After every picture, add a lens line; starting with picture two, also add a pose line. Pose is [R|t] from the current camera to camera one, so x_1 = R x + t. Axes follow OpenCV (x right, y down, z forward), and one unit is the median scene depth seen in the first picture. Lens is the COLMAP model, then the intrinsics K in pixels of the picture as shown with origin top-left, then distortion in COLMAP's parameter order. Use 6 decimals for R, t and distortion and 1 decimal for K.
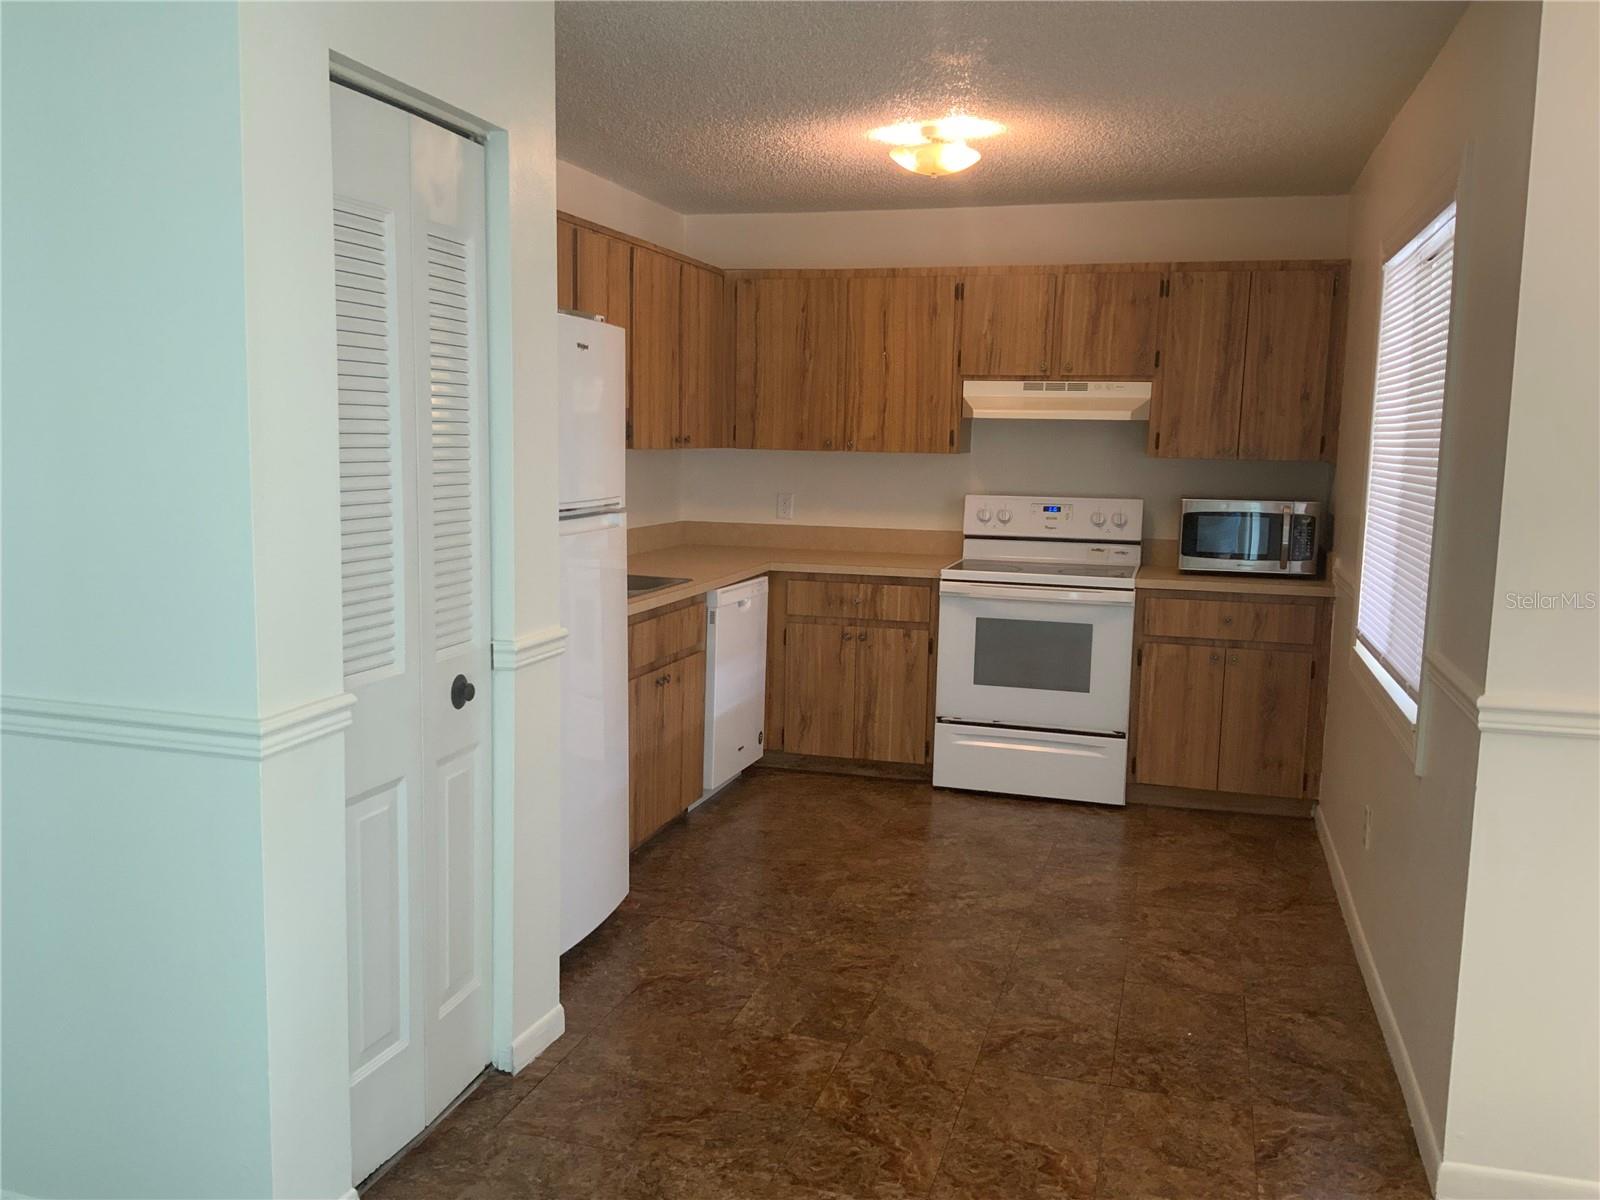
lens RADIAL K [[1299.8, 0, 787.5], [0, 1299.8, 598.2], [0, 0, 1]] dist [0.068571, -0.118038]
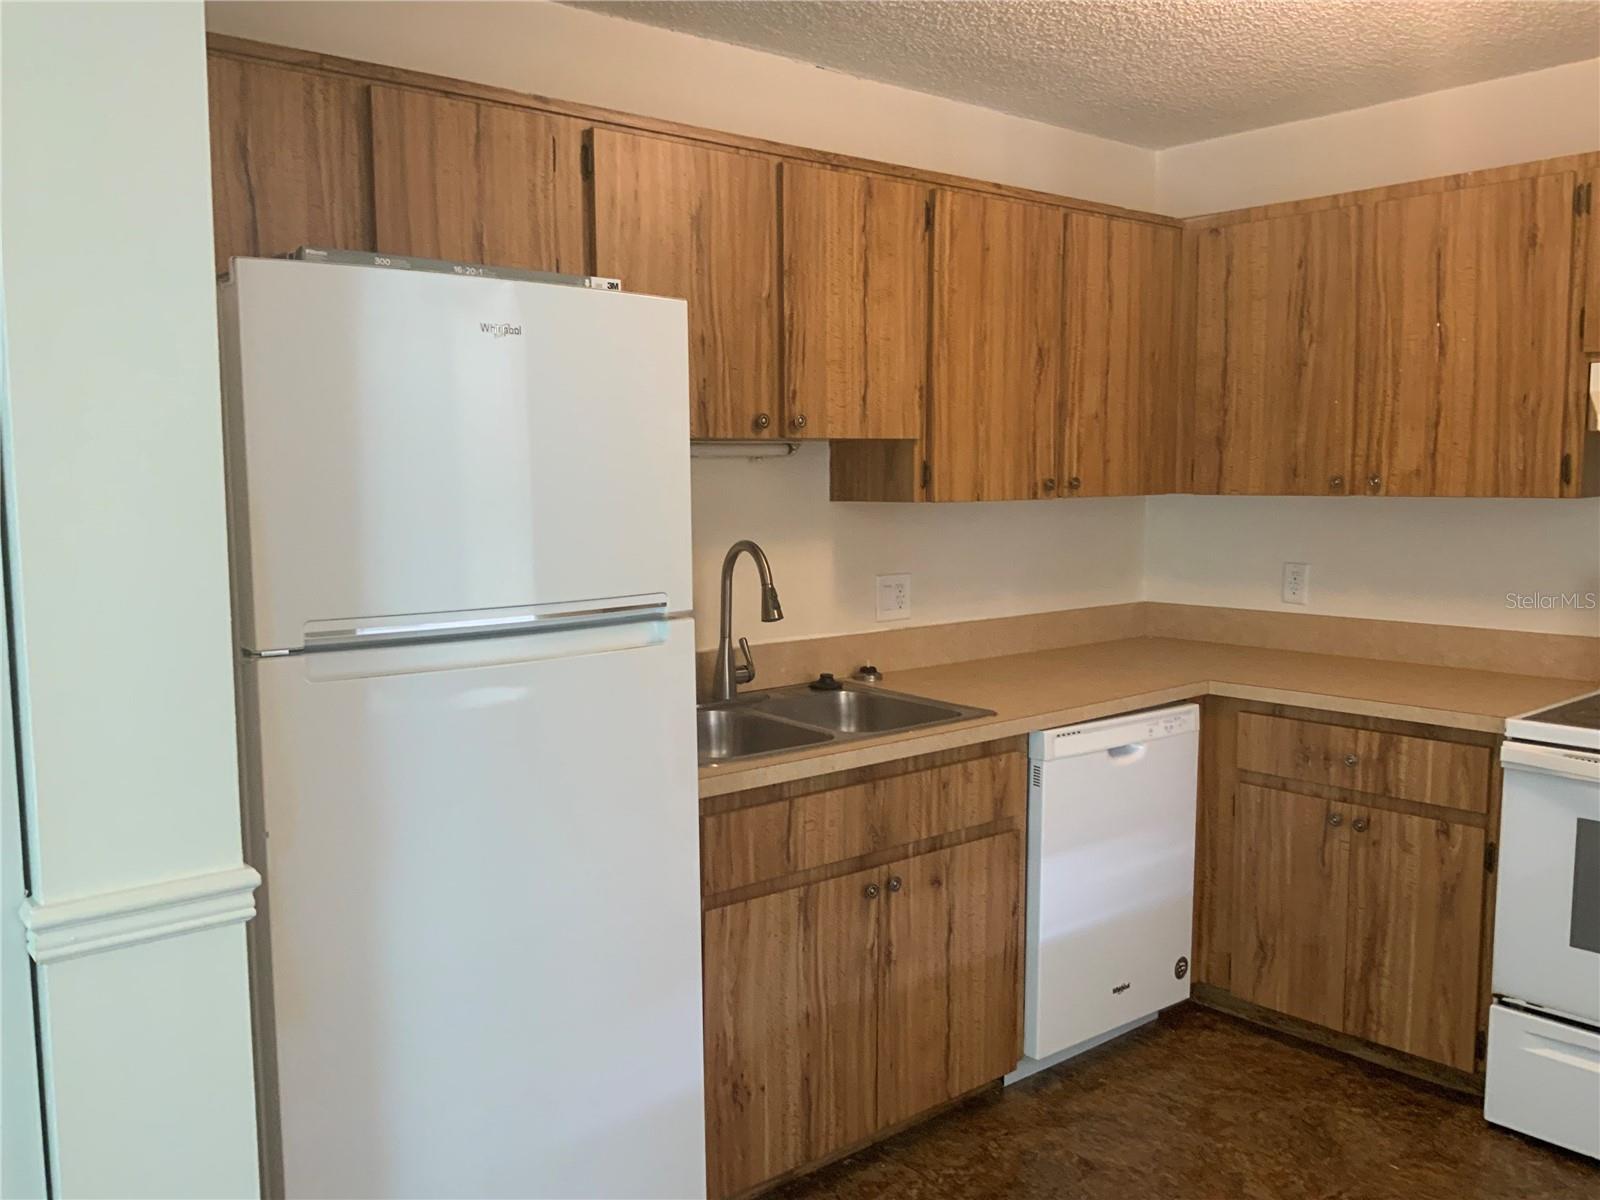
lens RADIAL K [[1310.3, 0, 800.0], [0, 1310.3, 600.0], [0, 0, 1]] dist [0.092398, -0.185708]
pose [[0.840002, 0.027946, -0.541864, 0.168426], [-0.044307, 0.998870, -0.017171, -0.048617], [0.540772, 0.038432, 0.840291, 0.393806]]
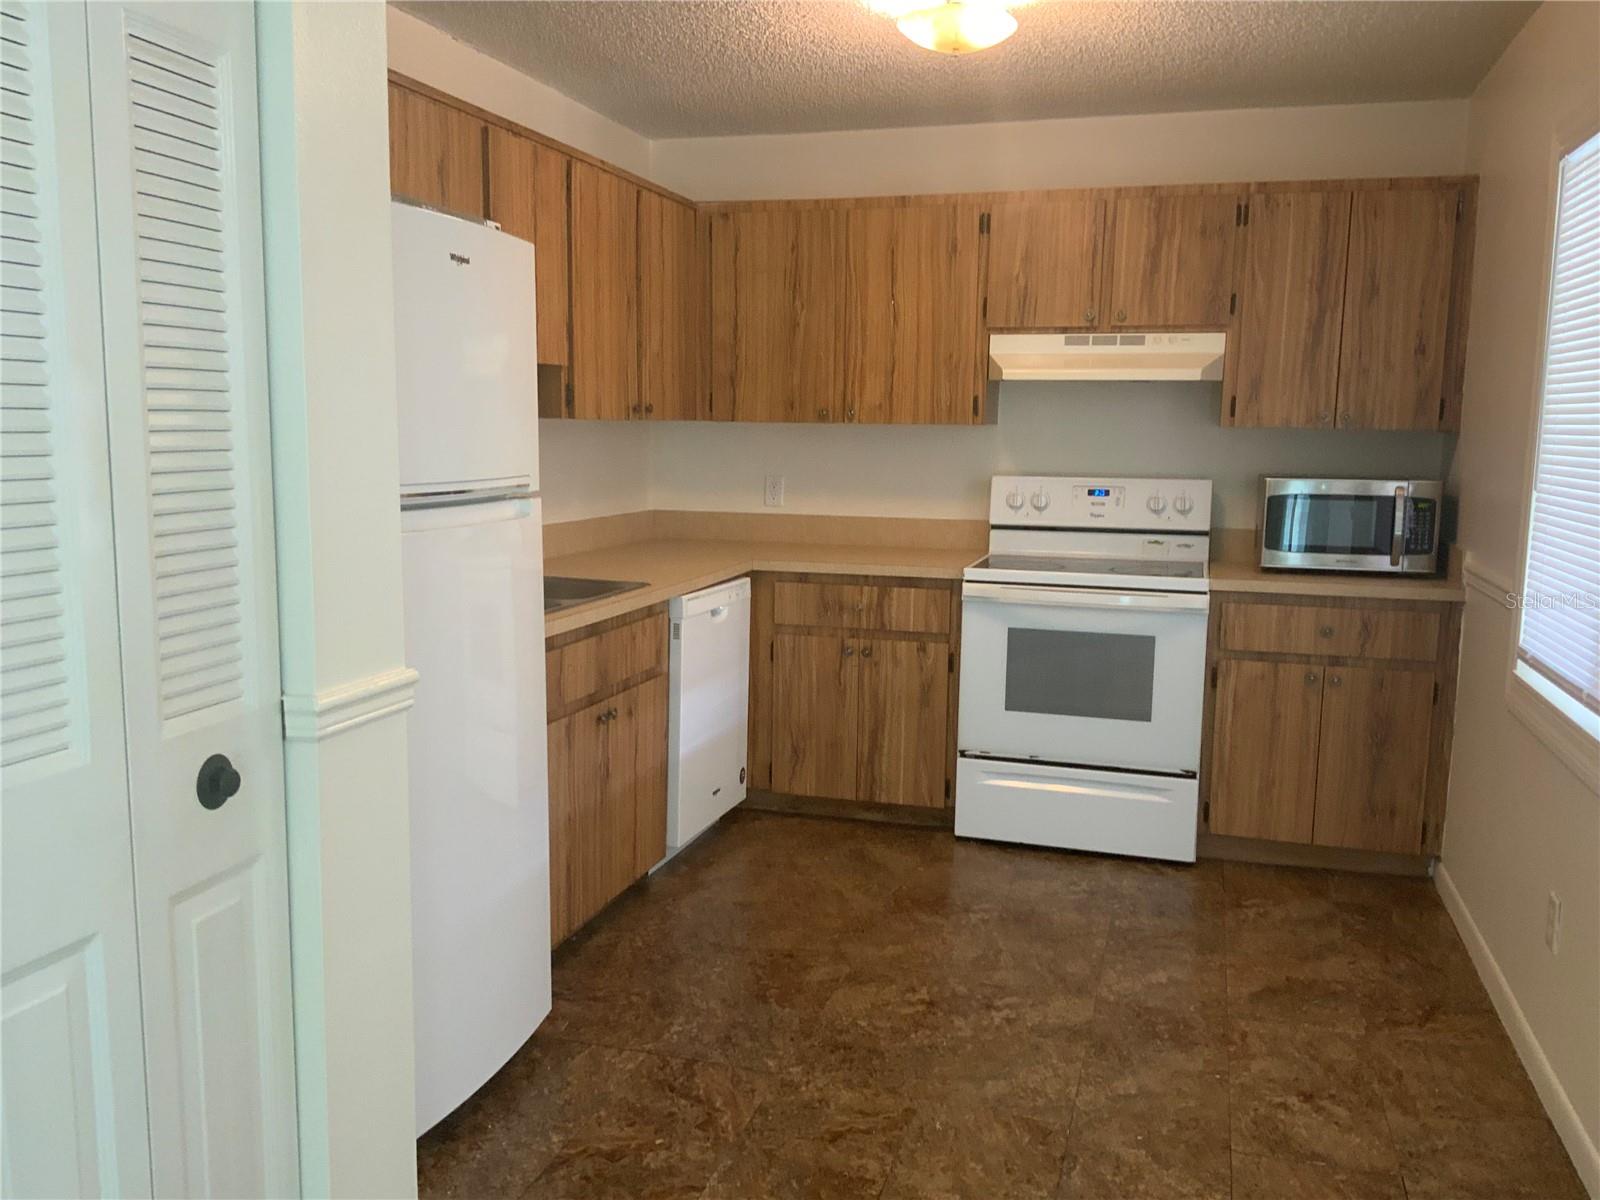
lens RADIAL K [[1310.3, 0, 800.0], [0, 1310.3, 600.0], [0, 0, 1]] dist [0.092398, -0.185708]
pose [[0.999984, -0.005432, 0.001846, 0.015120], [0.005415, 0.999942, 0.009273, -0.010435], [-0.001896, -0.009263, 0.999955, 0.188645]]
